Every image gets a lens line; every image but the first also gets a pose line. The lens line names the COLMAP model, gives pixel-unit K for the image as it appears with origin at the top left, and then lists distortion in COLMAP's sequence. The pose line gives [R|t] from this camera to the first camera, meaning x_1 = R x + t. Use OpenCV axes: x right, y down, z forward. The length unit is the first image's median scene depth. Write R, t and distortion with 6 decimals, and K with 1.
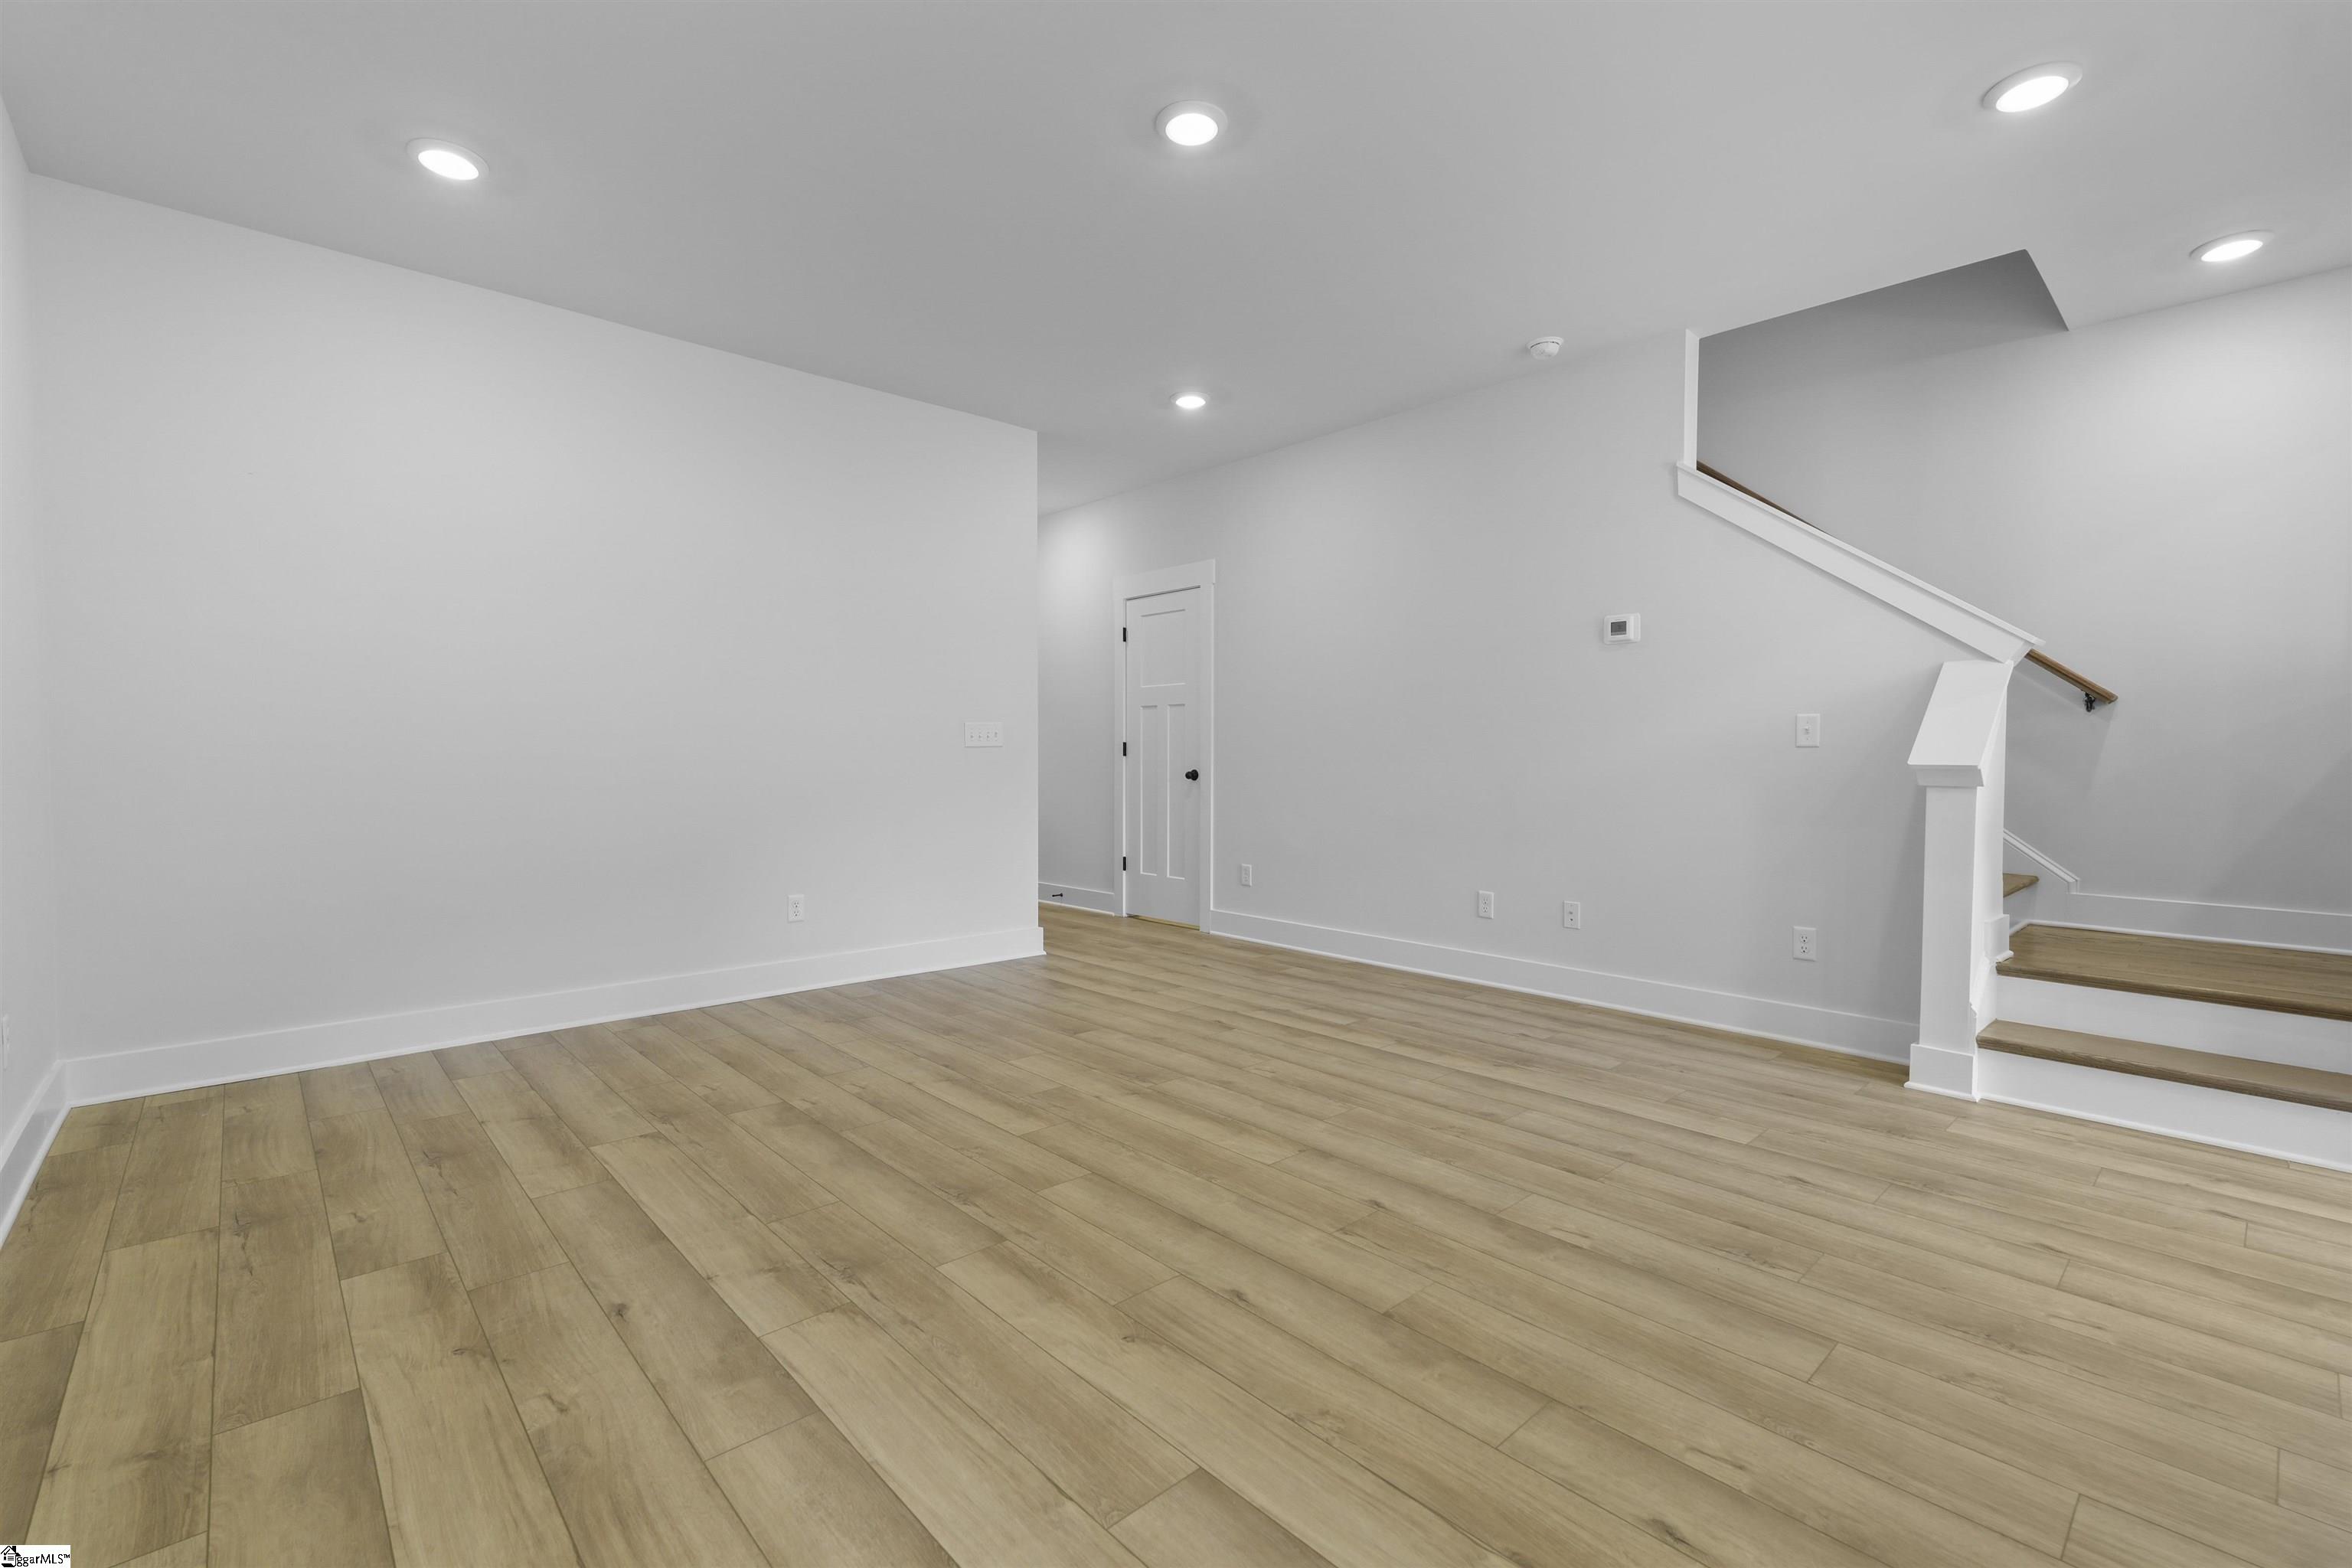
lens RADIAL K [[1022.1, 0, 1170.0], [0, 1022.1, 768.2], [0, 0, 1]] dist [0.002319, 0.000201]
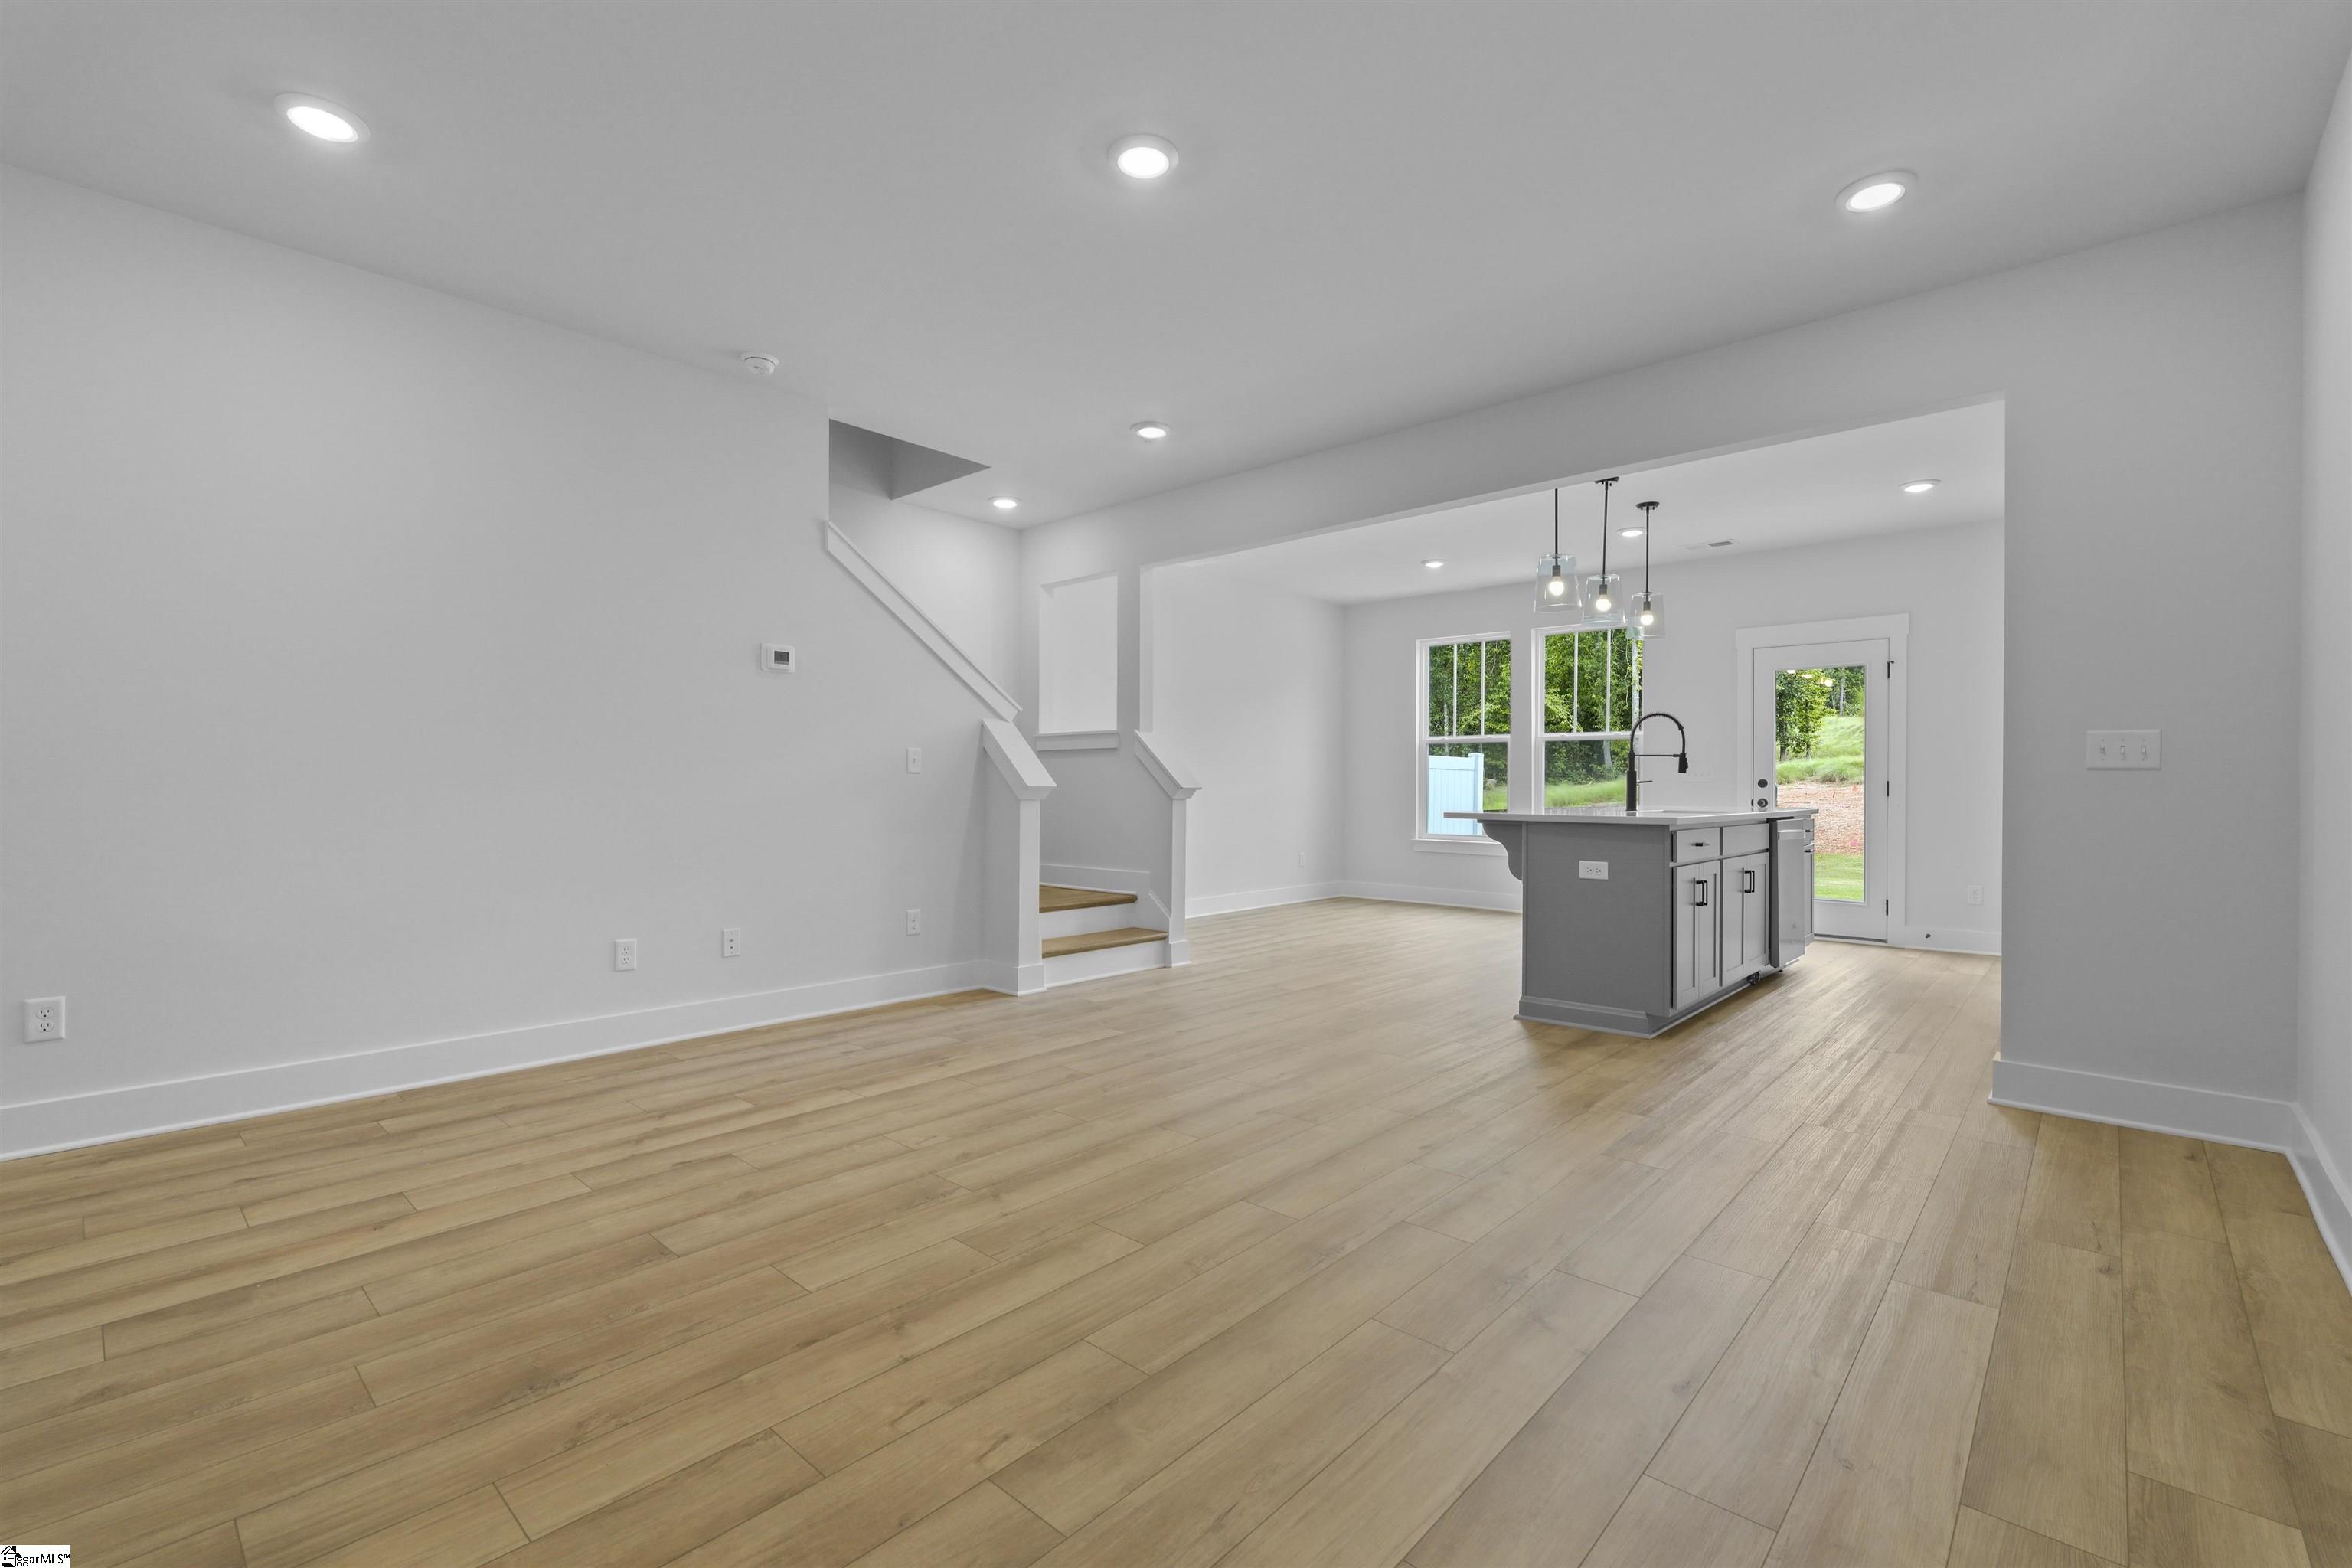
lens RADIAL K [[1022.1, 0, 1171.7], [0, 1022.1, 801.1], [0, 0, 1]] dist [0.002319, 0.000201]
pose [[-0.089332, -0.019057, 0.995820, -0.889845], [0.008823, 0.999763, 0.019924, -0.010190], [-0.995963, 0.010566, -0.089142, 0.974908]]
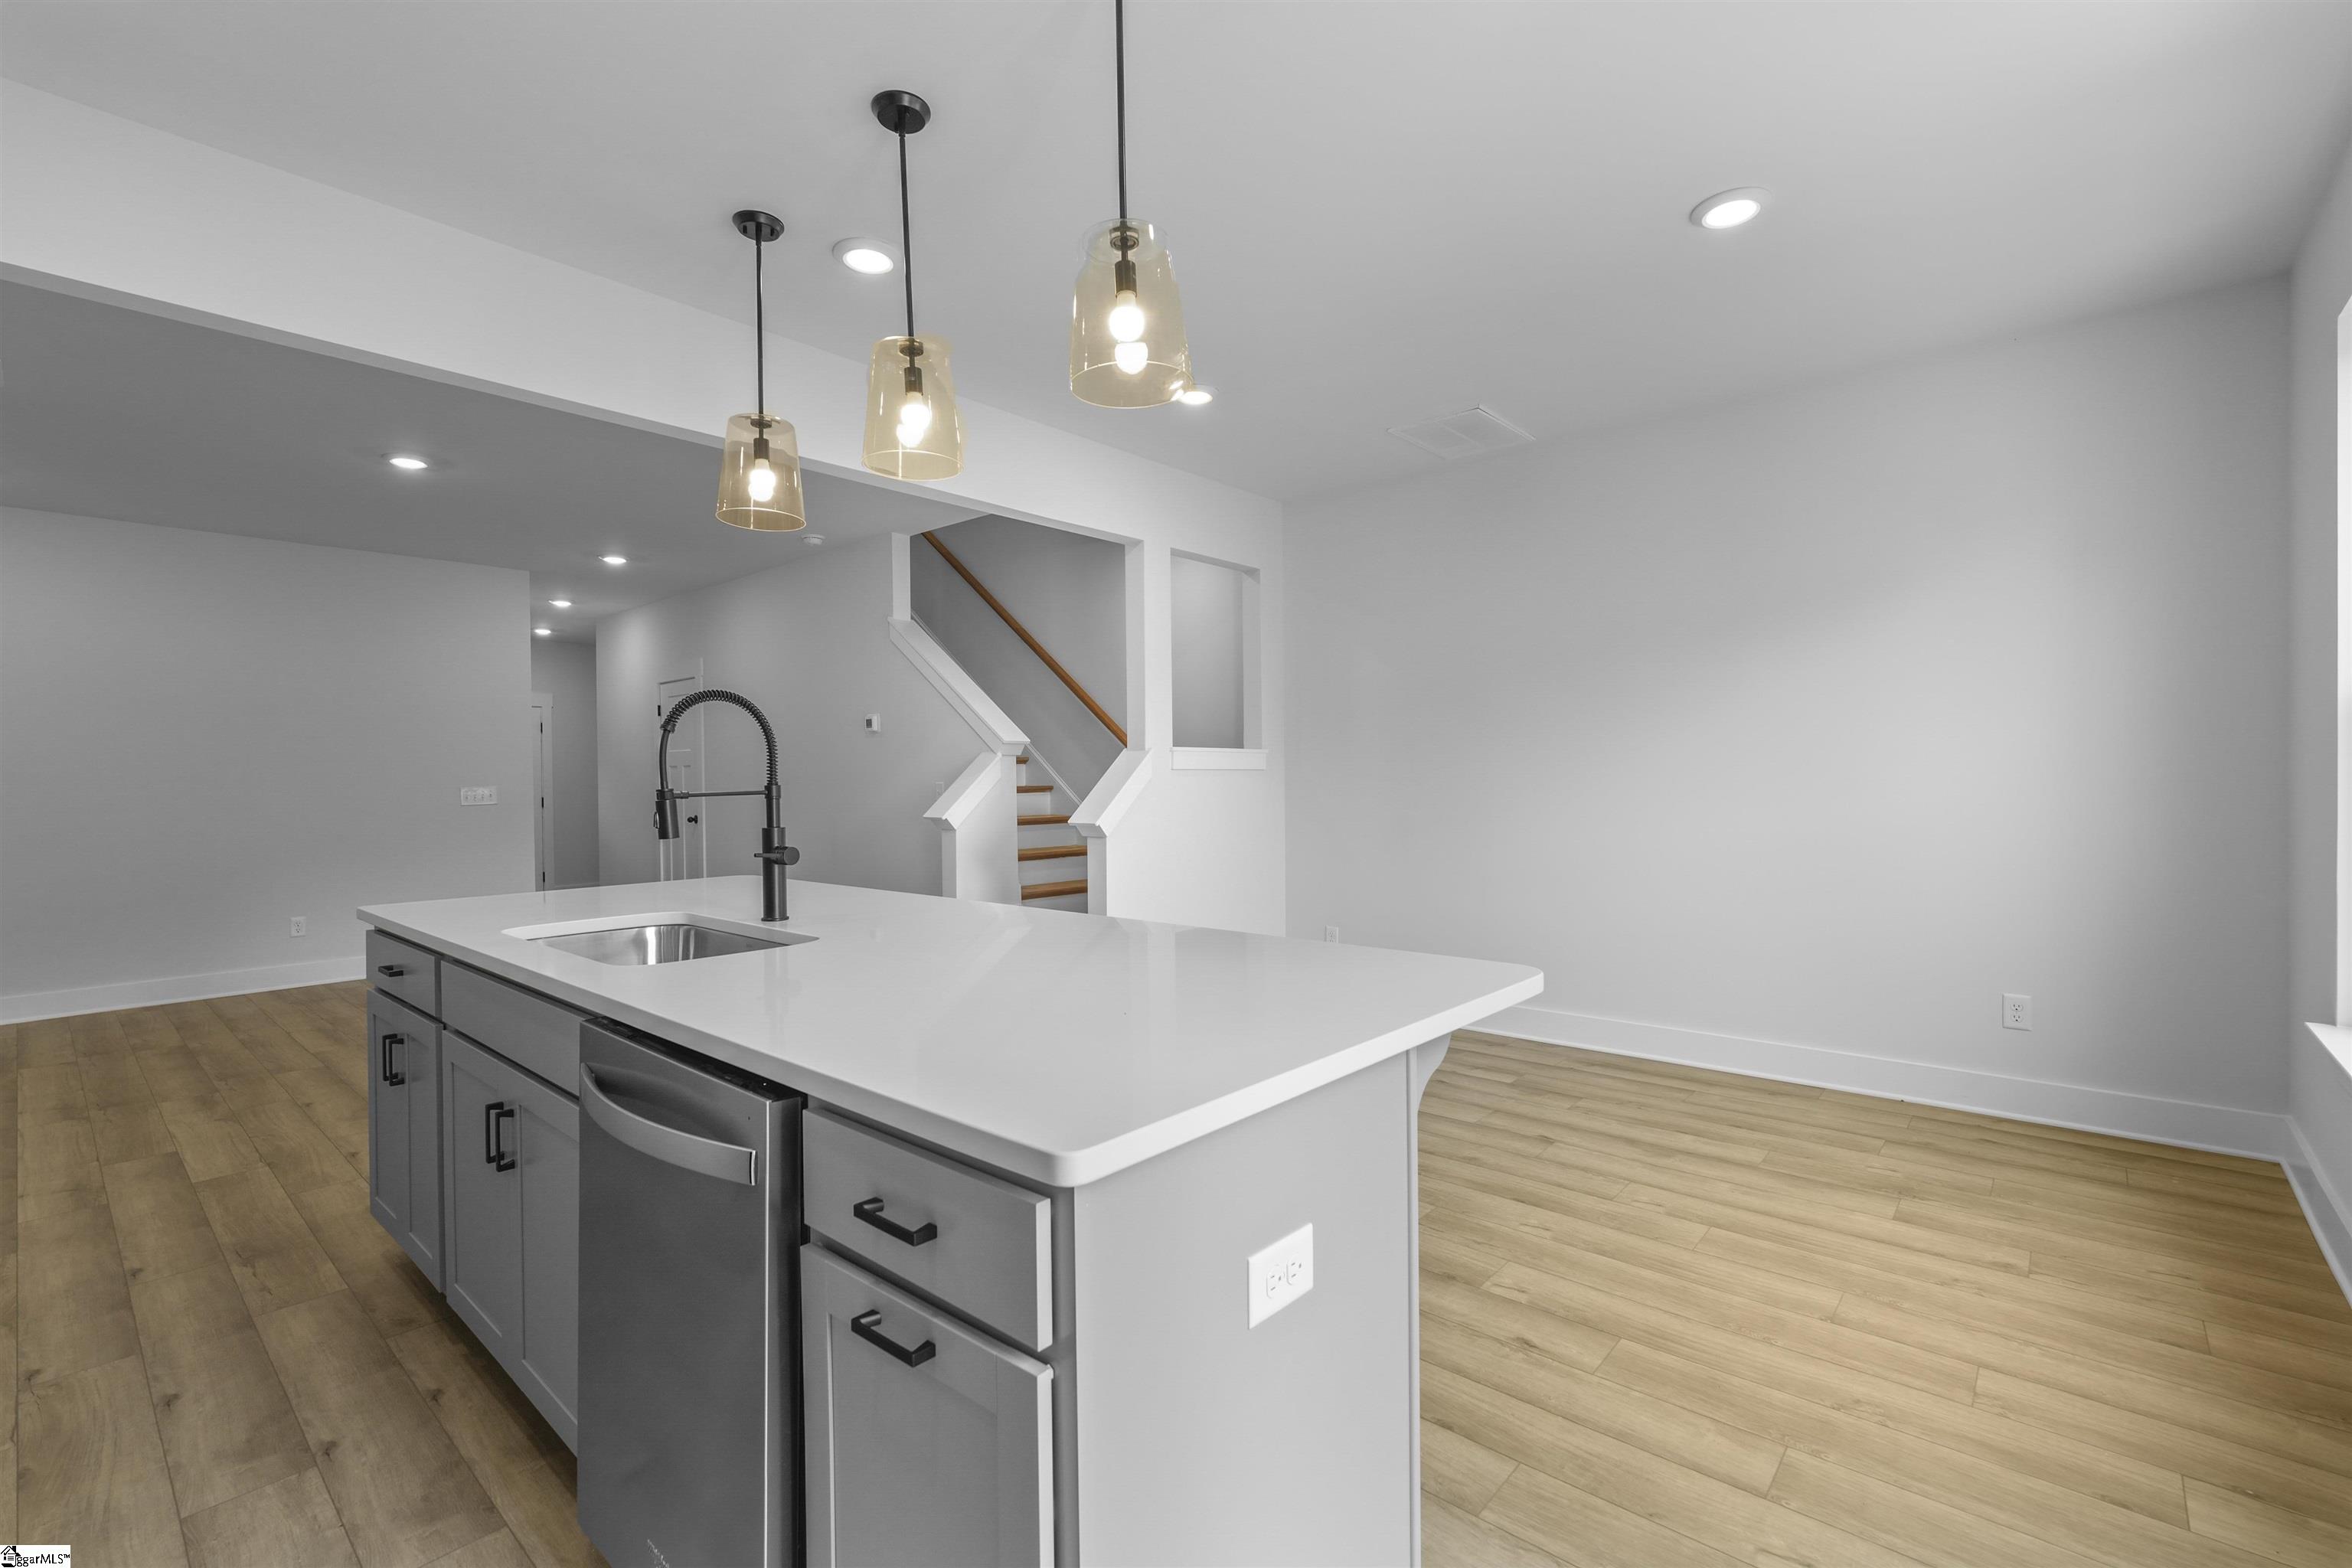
lens RADIAL K [[1022.1, 0, 1167.5], [0, 1022.1, 781.4], [0, 0, 1]] dist [0.002319, 0.000201]
pose [[0.994447, -0.016270, 0.103969, 1.001913], [0.017172, 0.999822, -0.007785, -0.044470], [-0.103824, 0.009528, 0.994550, -0.758109]]
